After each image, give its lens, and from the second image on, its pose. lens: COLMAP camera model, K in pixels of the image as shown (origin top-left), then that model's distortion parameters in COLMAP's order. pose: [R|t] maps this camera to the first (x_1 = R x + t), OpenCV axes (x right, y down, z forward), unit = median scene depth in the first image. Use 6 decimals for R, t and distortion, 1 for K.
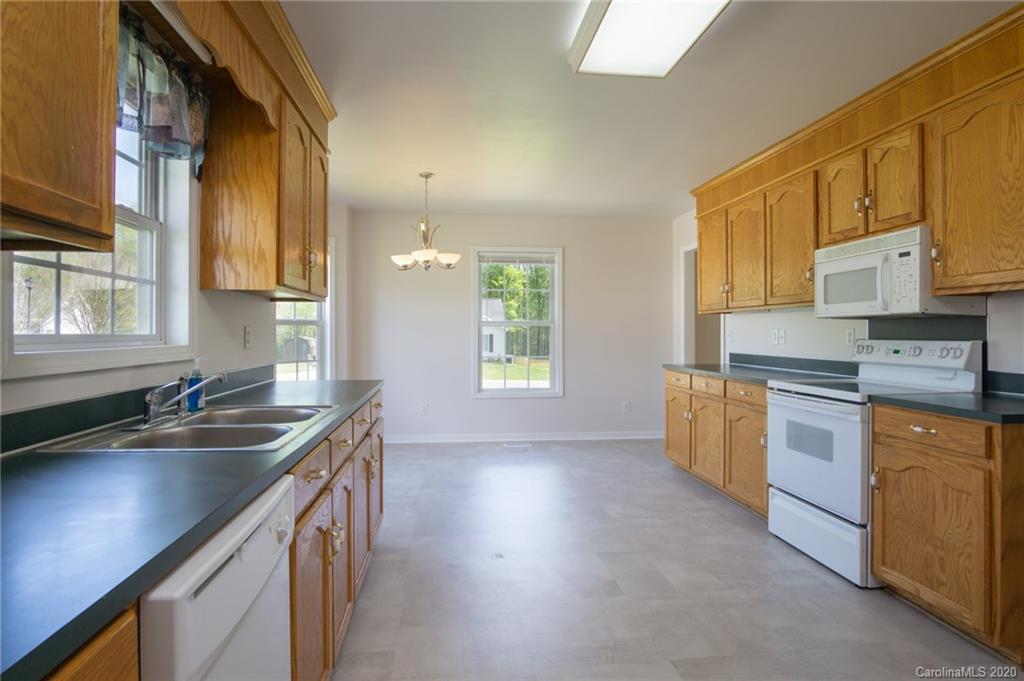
lens RADIAL K [[547.2, 0, 486.9], [0, 547.2, 337.4], [0, 0, 1]] dist [0.000895, -0.000606]
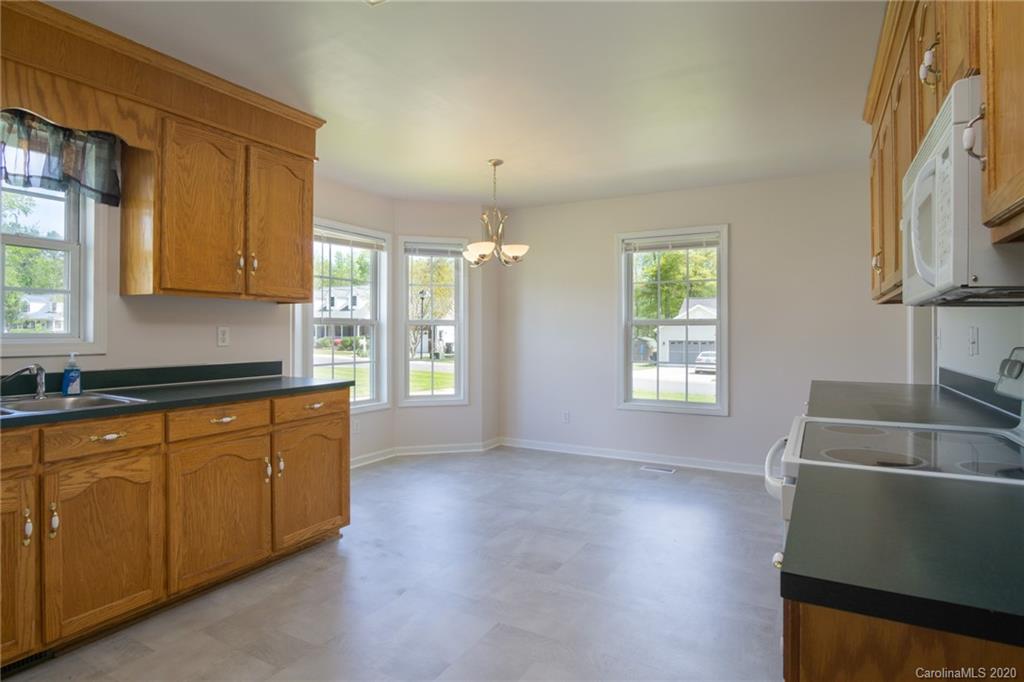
lens RADIAL K [[547.2, 0, 507.2], [0, 547.2, 332.6], [0, 0, 1]] dist [0.000895, -0.000606]
pose [[0.830767, 0.003106, -0.556611, 0.421839], [-0.008999, 0.999929, -0.007853, -0.001636], [0.556547, 0.011533, 0.830736, 0.241882]]
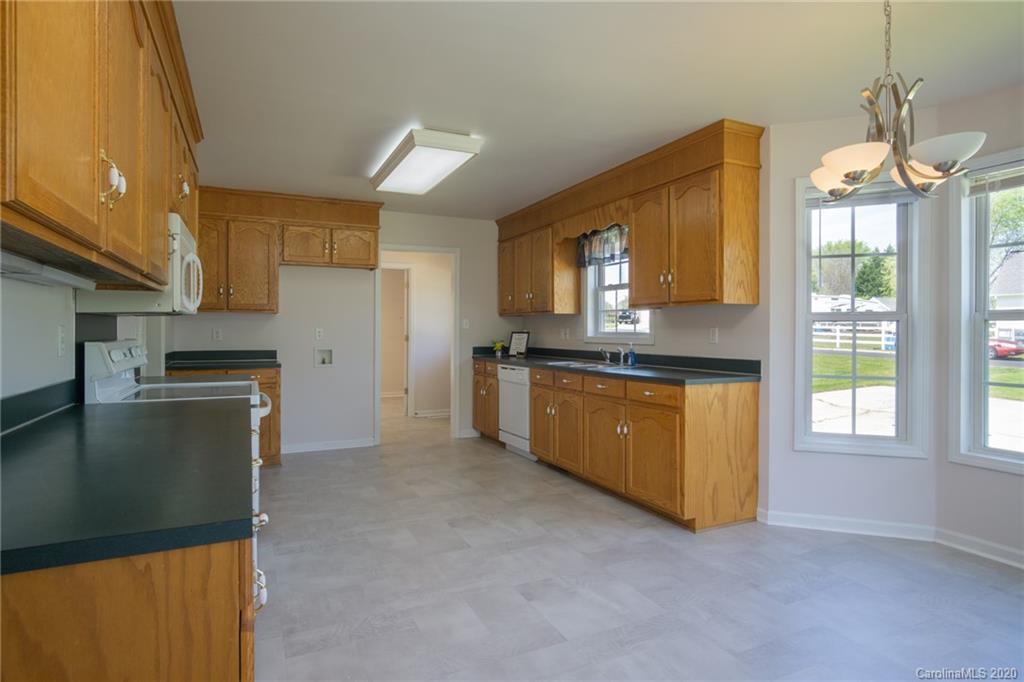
lens RADIAL K [[547.2, 0, 503.4], [0, 547.2, 335.5], [0, 0, 1]] dist [0.000895, -0.000606]
pose [[-0.935609, -0.003764, -0.353017, 0.335305], [-0.007692, 0.999923, 0.009725, -0.003688], [0.352953, 0.011814, -0.935566, 1.303578]]
